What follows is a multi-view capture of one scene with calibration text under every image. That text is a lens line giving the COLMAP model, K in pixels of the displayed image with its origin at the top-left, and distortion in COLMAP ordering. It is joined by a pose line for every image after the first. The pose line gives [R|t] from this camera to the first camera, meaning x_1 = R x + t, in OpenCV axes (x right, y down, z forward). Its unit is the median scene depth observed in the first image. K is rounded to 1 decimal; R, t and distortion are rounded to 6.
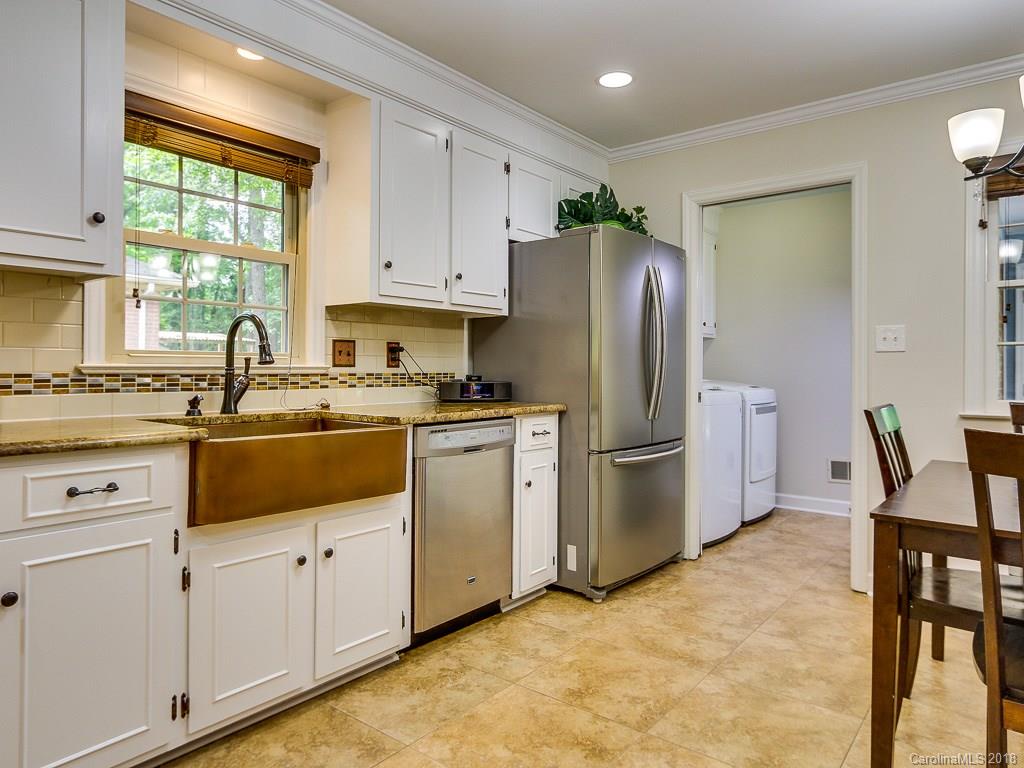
lens RADIAL K [[668.2, 0, 511.0], [0, 668.2, 366.1], [0, 0, 1]] dist [0.005591, 0.000286]
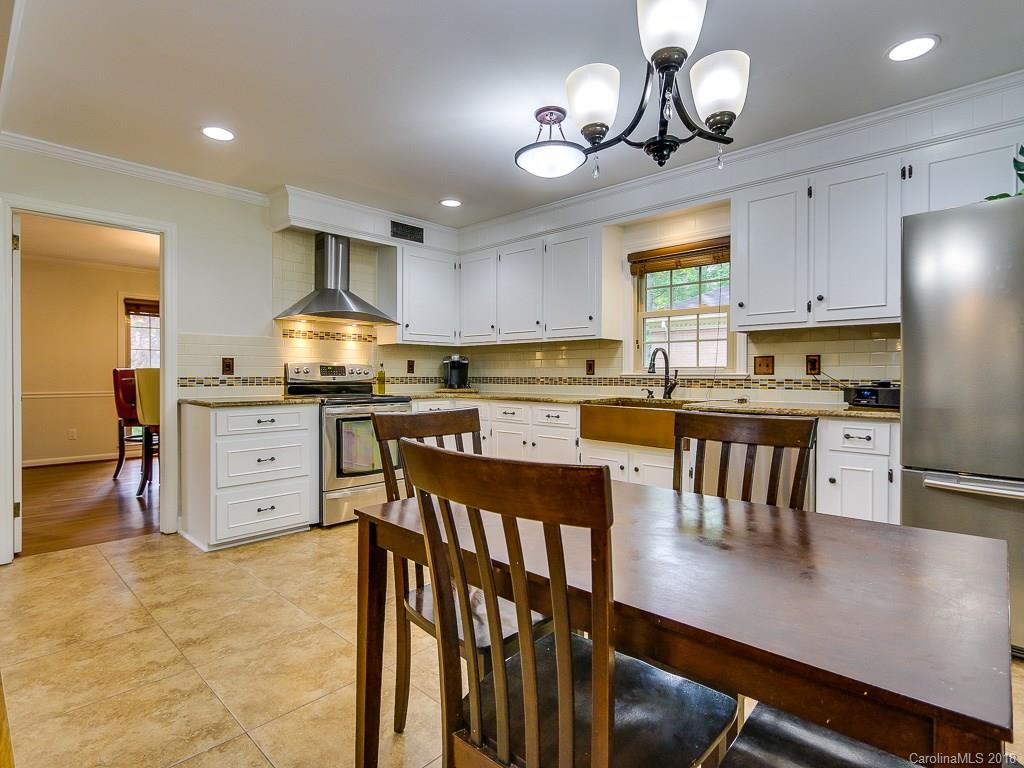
lens RADIAL K [[529.2, 0, 500.8], [0, 529.2, 379.8], [0, 0, 1]] dist [-0.011301, 0.001502]
pose [[-0.100072, 0.005296, -0.994966, 1.126864], [0.000588, 0.999986, 0.005263, 0.007449], [0.994980, -0.000058, -0.100073, 0.653515]]
